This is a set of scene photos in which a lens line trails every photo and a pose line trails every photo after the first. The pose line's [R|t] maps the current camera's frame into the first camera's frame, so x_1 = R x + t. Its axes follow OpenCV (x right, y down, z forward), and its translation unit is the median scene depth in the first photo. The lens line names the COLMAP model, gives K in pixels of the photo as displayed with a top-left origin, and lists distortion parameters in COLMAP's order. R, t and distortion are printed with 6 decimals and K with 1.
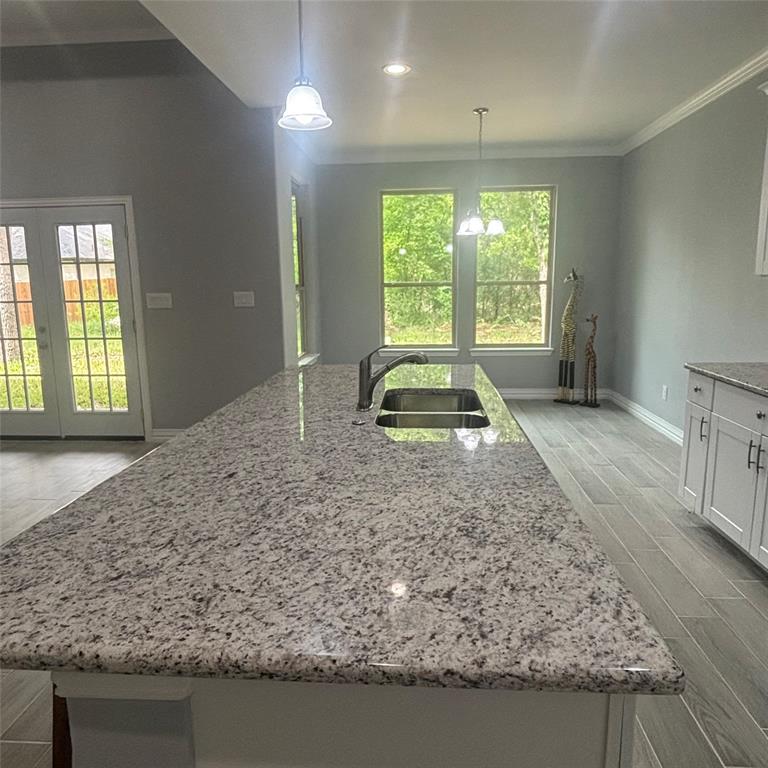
lens RADIAL K [[569.5, 0, 382.0], [0, 569.5, 383.2], [0, 0, 1]] dist [0.011010, -0.021094]
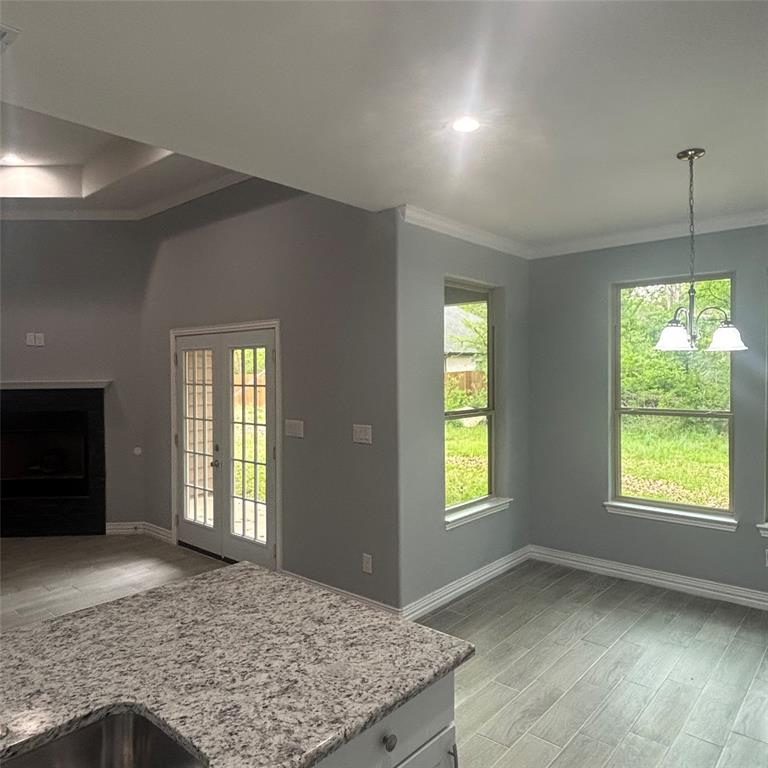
lens RADIAL K [[569.5, 0, 391.4], [0, 569.5, 377.6], [0, 0, 1]] dist [0.011010, -0.021094]
pose [[0.790174, 0.012249, -0.612760, 0.290495], [-0.107356, 0.987109, -0.118707, -0.134805], [0.603407, 0.159582, 0.781303, 0.374043]]
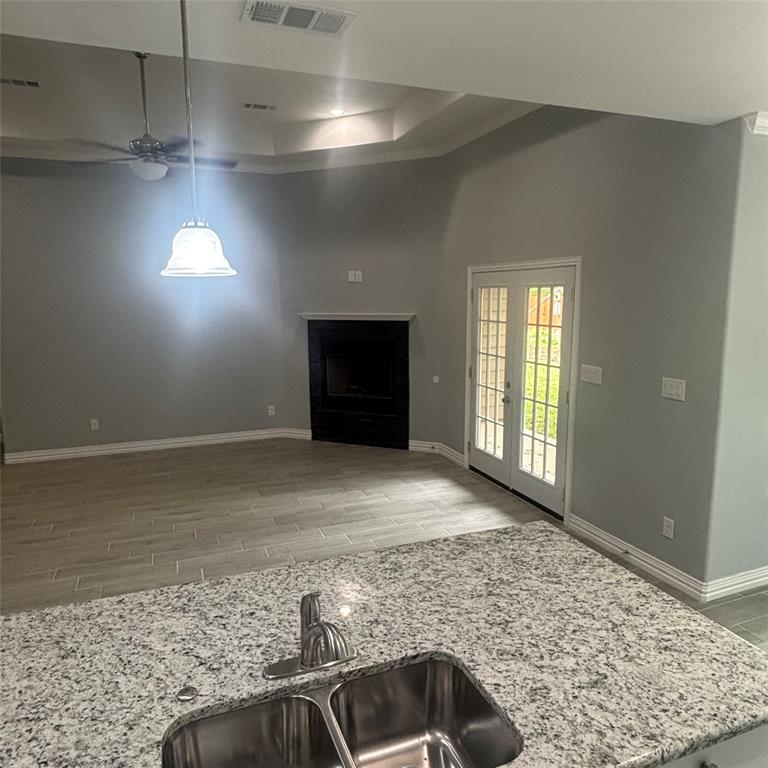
lens RADIAL K [[569.5, 0, 391.9], [0, 569.5, 381.1], [0, 0, 1]] dist [0.011010, -0.021094]
pose [[0.416308, 0.153231, -0.896219, 0.260169], [-0.156147, 0.983101, 0.095553, -0.171555], [0.895715, 0.100162, 0.433199, 0.361195]]
